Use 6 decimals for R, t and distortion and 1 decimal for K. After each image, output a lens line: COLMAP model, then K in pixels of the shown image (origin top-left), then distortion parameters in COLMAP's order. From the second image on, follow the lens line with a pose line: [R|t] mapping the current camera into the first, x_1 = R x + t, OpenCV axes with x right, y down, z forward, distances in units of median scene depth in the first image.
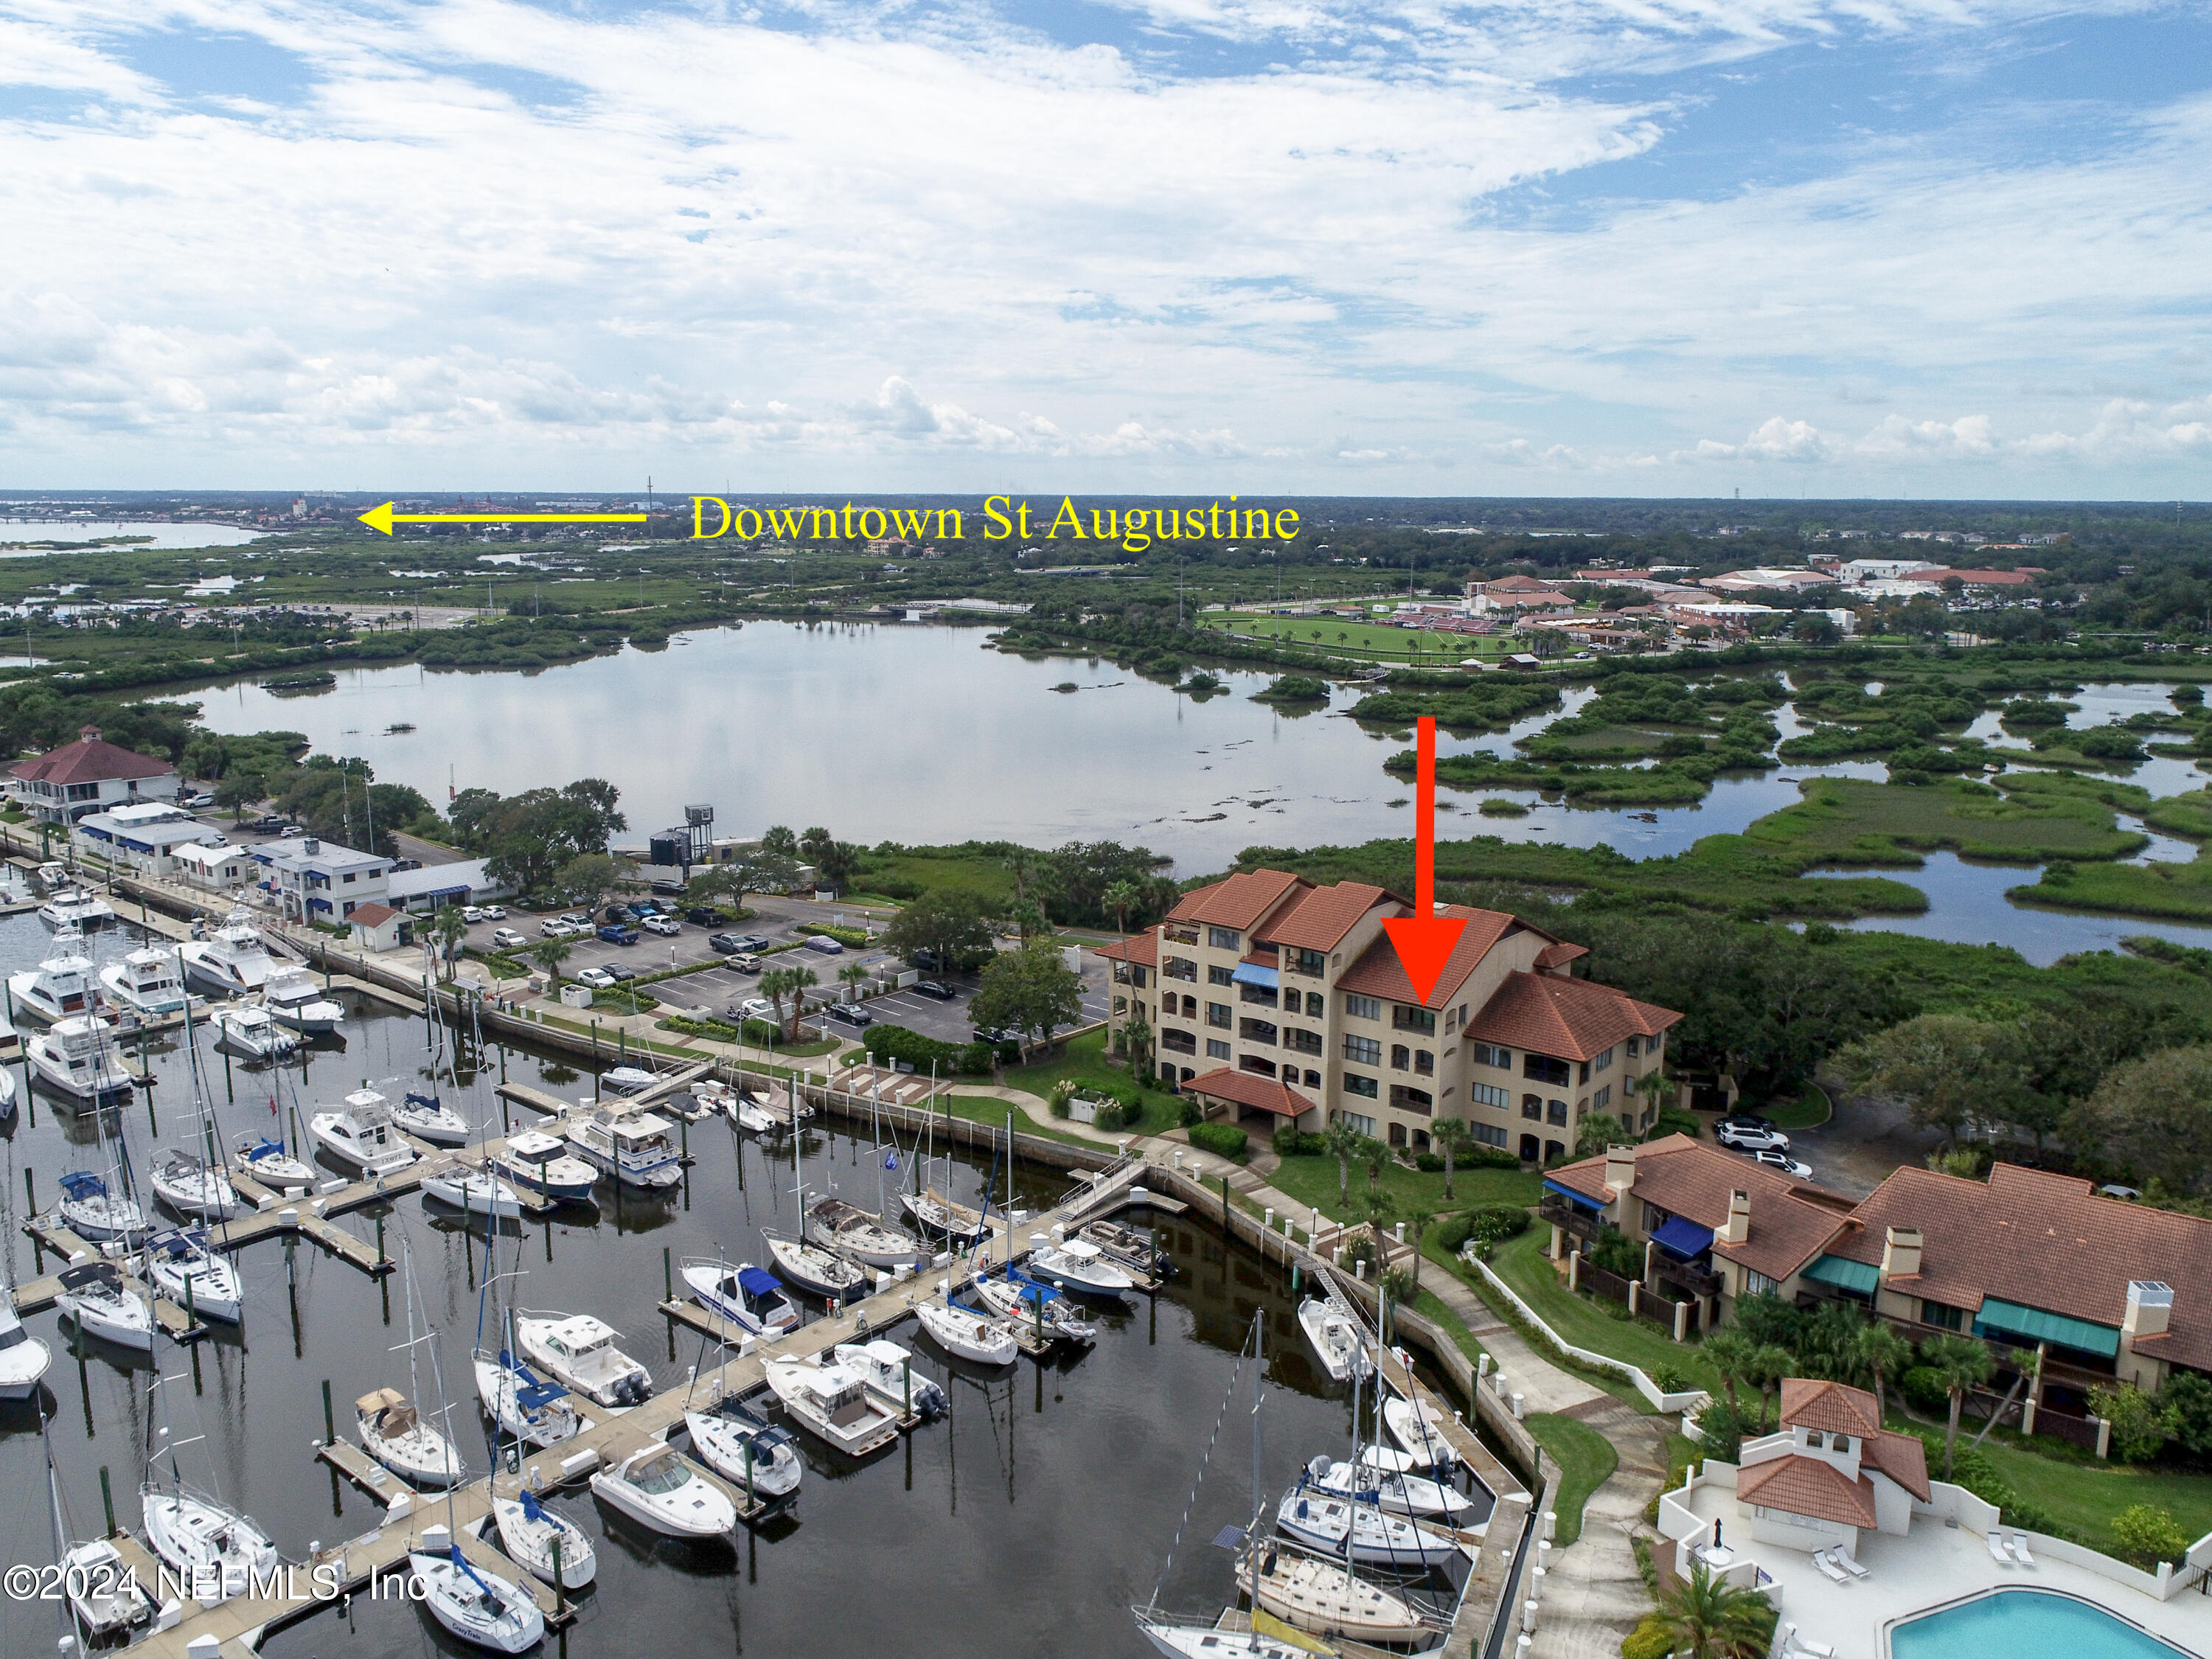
lens RADIAL K [[1685.7, 0, 1106.0], [0, 1685.7, 829.5], [0, 0, 1]] dist [-0.000999, -0.004734]
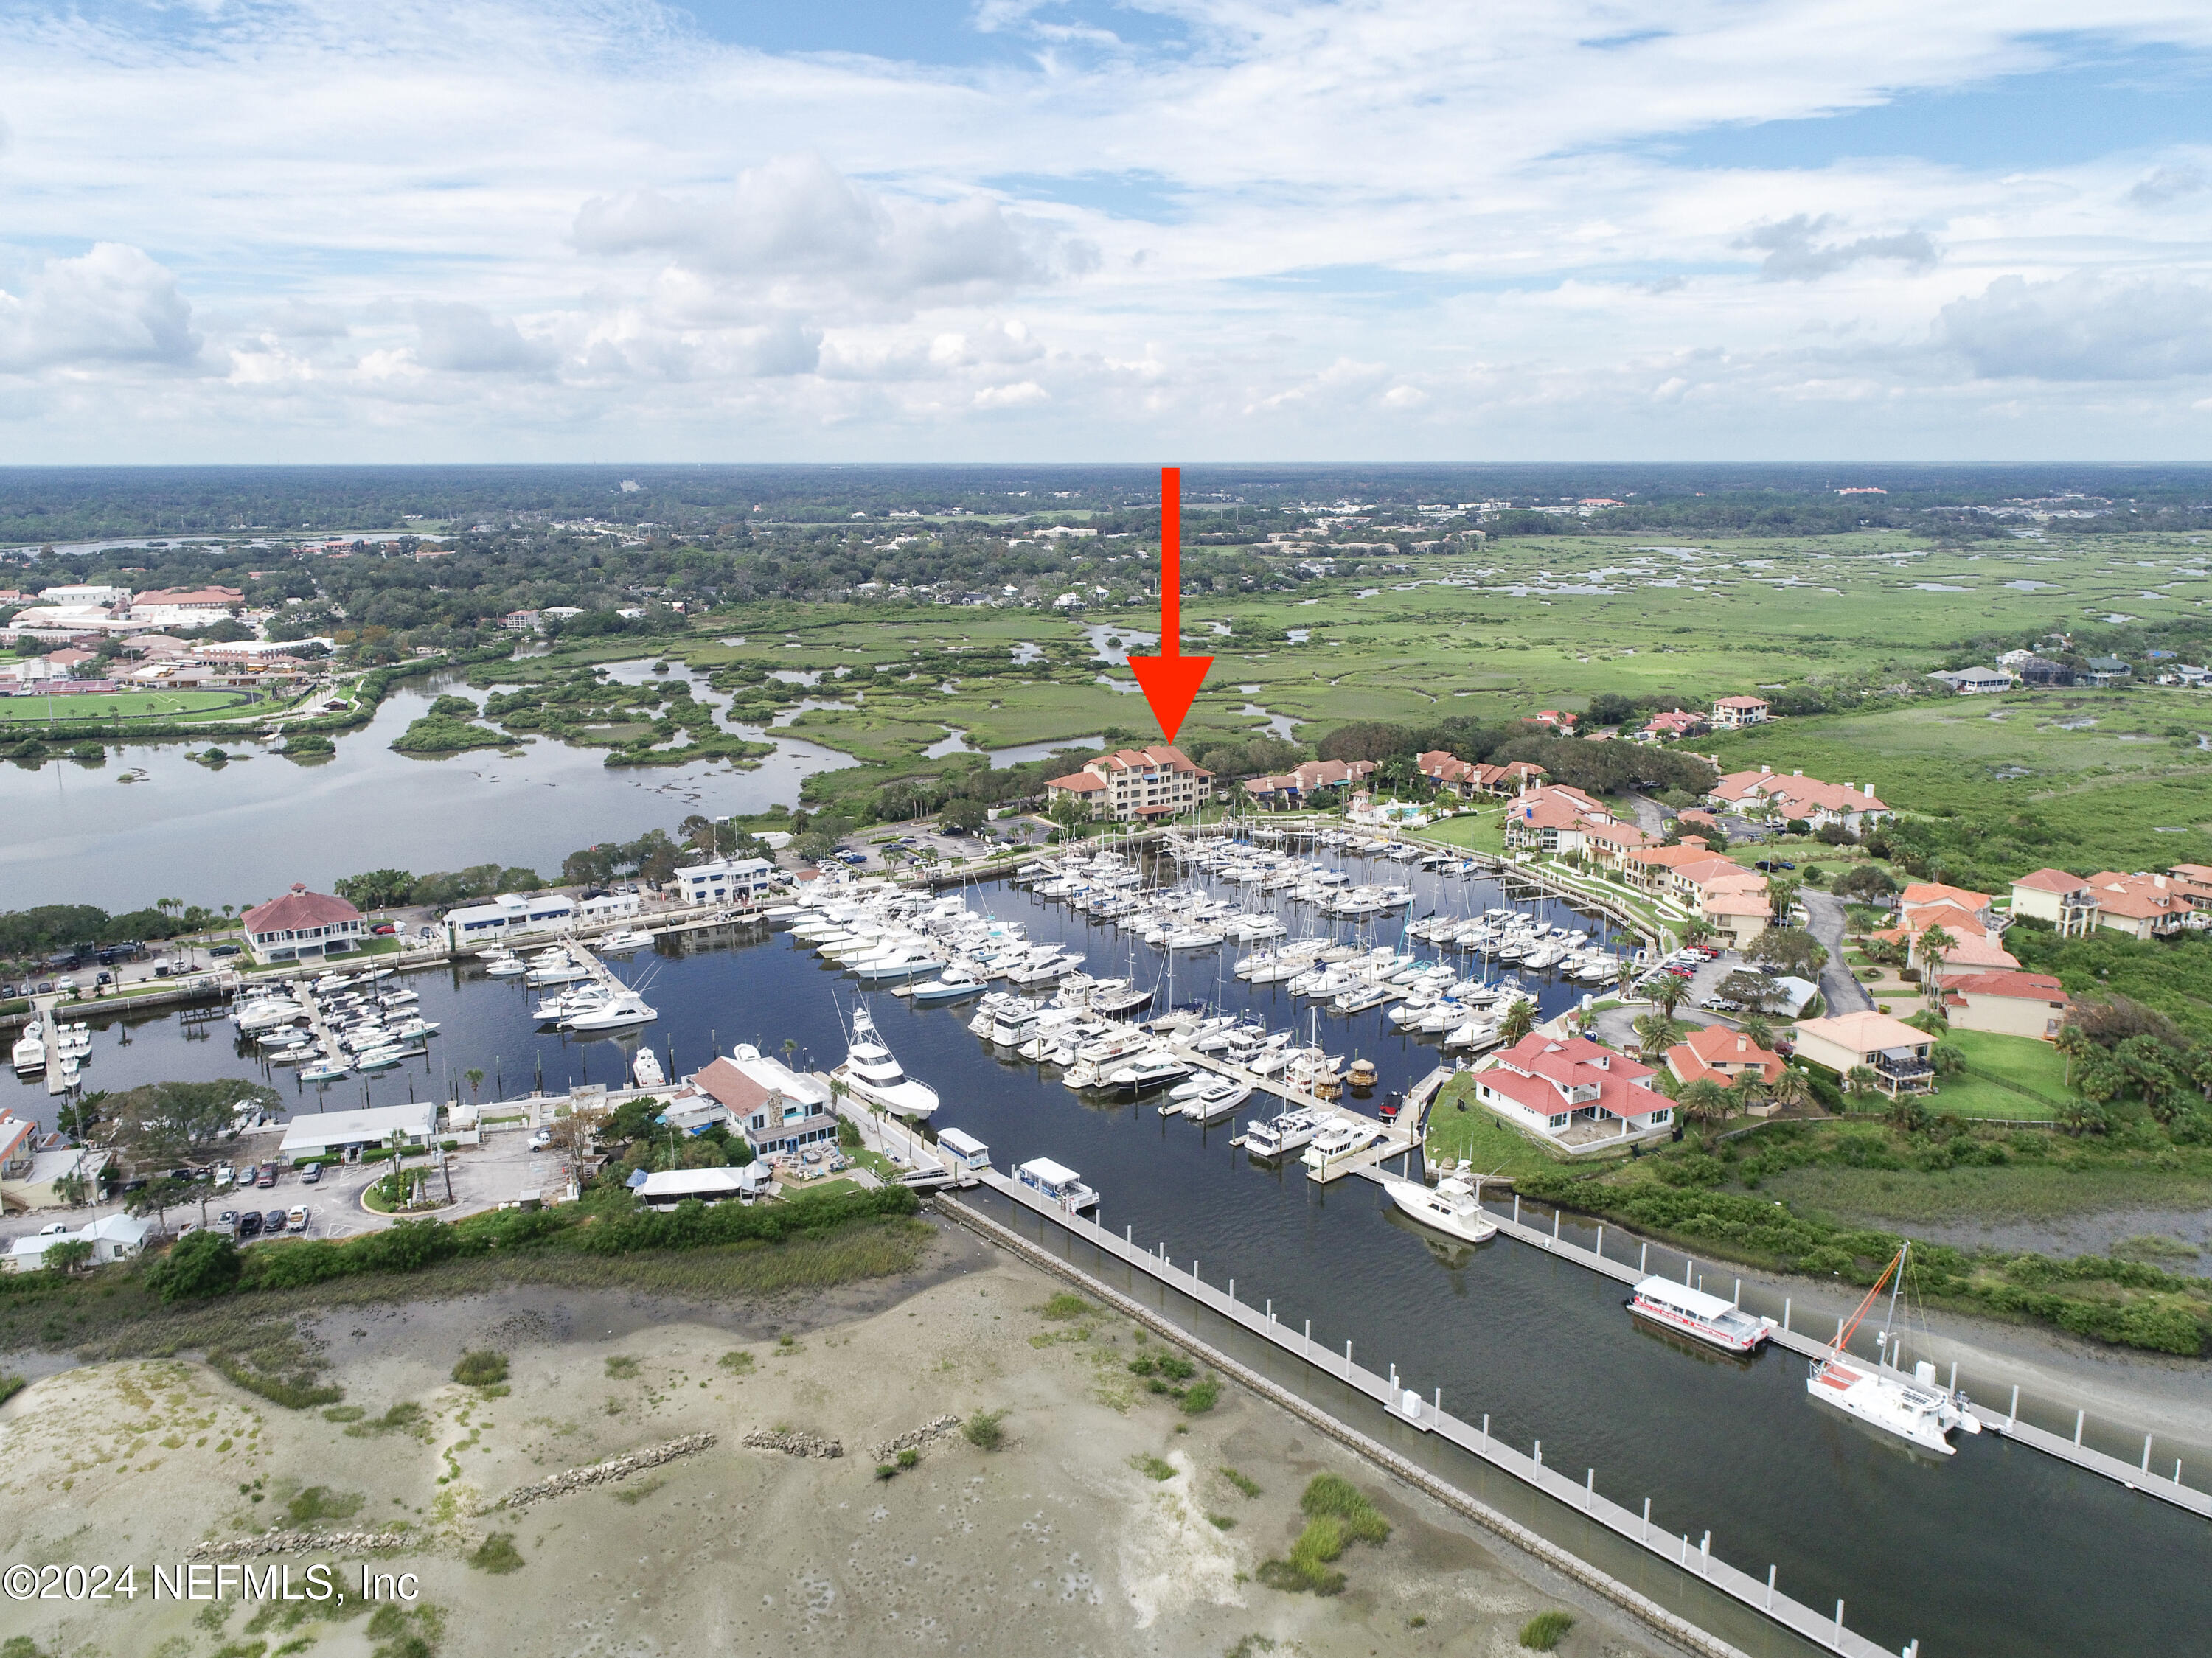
lens RADIAL K [[1652.7, 0, 1106.0], [0, 1652.7, 829.0], [0, 0, 1]] dist [0.000307, -0.001428]
pose [[0.301032, -0.211507, 0.929863, -3.114947], [0.187589, 0.969175, 0.159719, -0.366984], [-0.934981, 0.126352, 0.331430, -0.012767]]
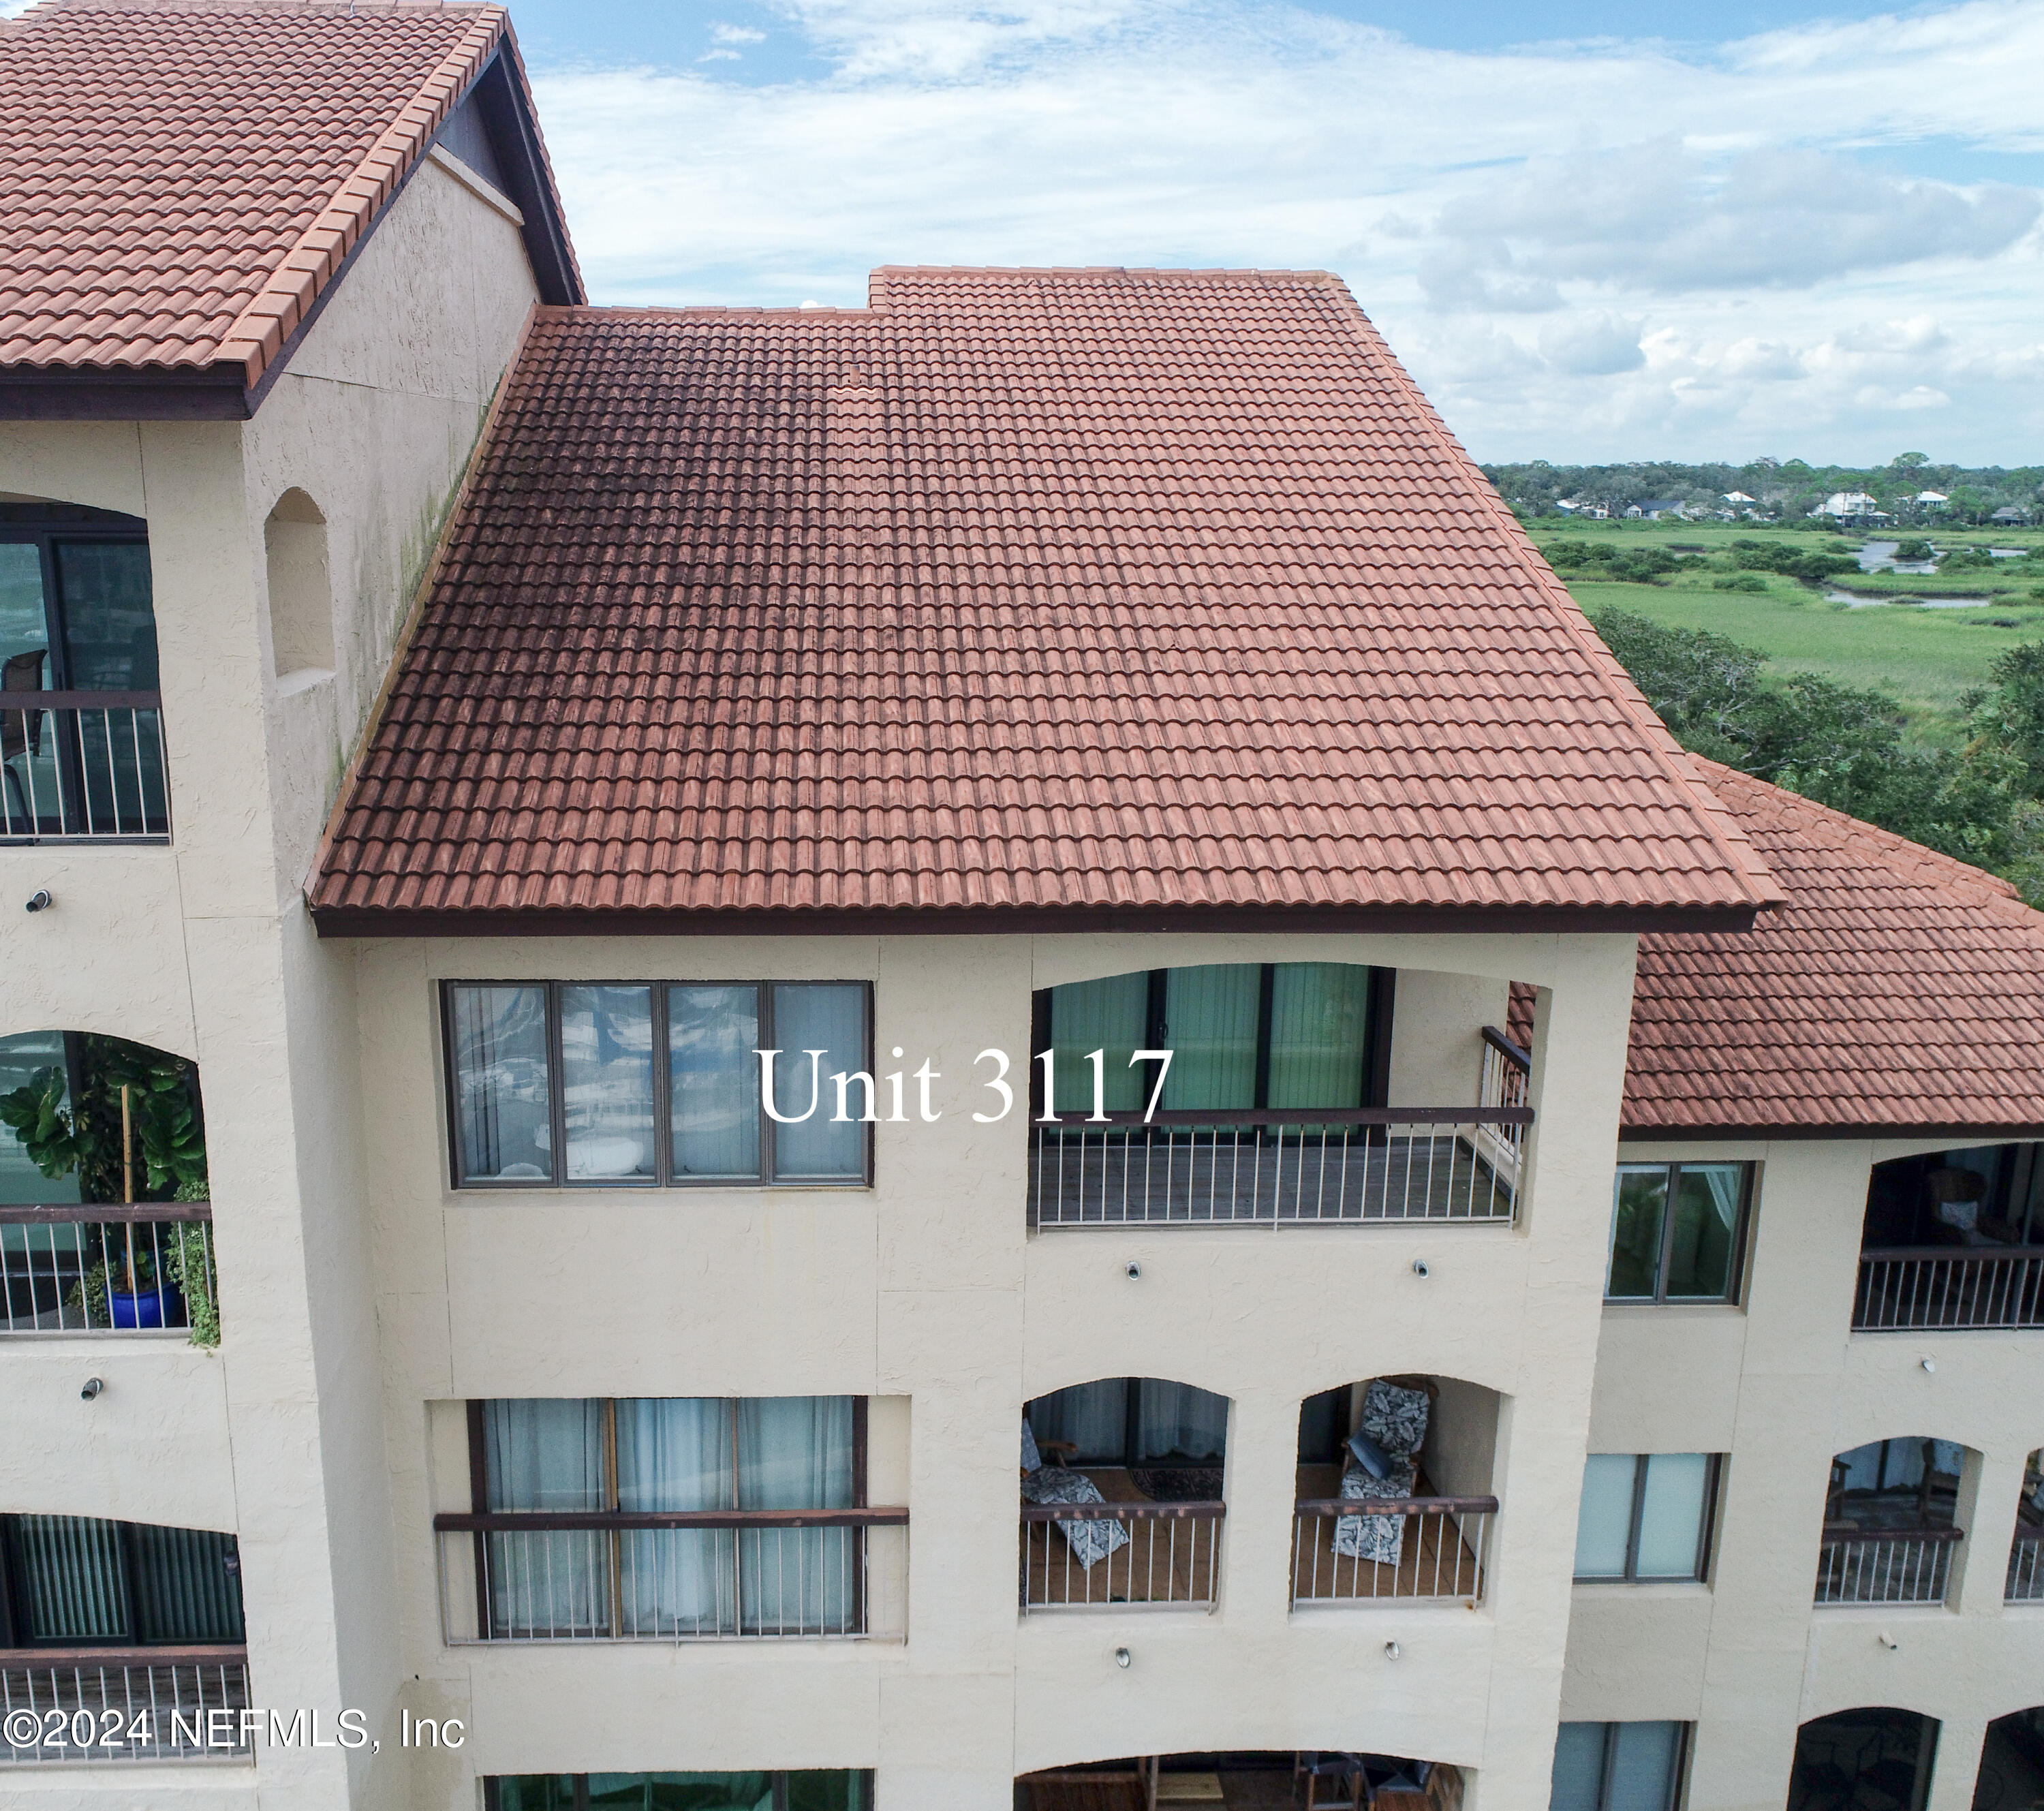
lens RADIAL K [[2136.4, 0, 1022.0], [0, 2136.4, 905.5], [0, 0, 1]] dist [-0.003831, -0.002674]
pose [[0.708592, -0.157124, 0.687902, 0.086784], [0.119090, 0.987538, 0.102892, 0.084614], [-0.695496, 0.009013, 0.718473, 0.884763]]
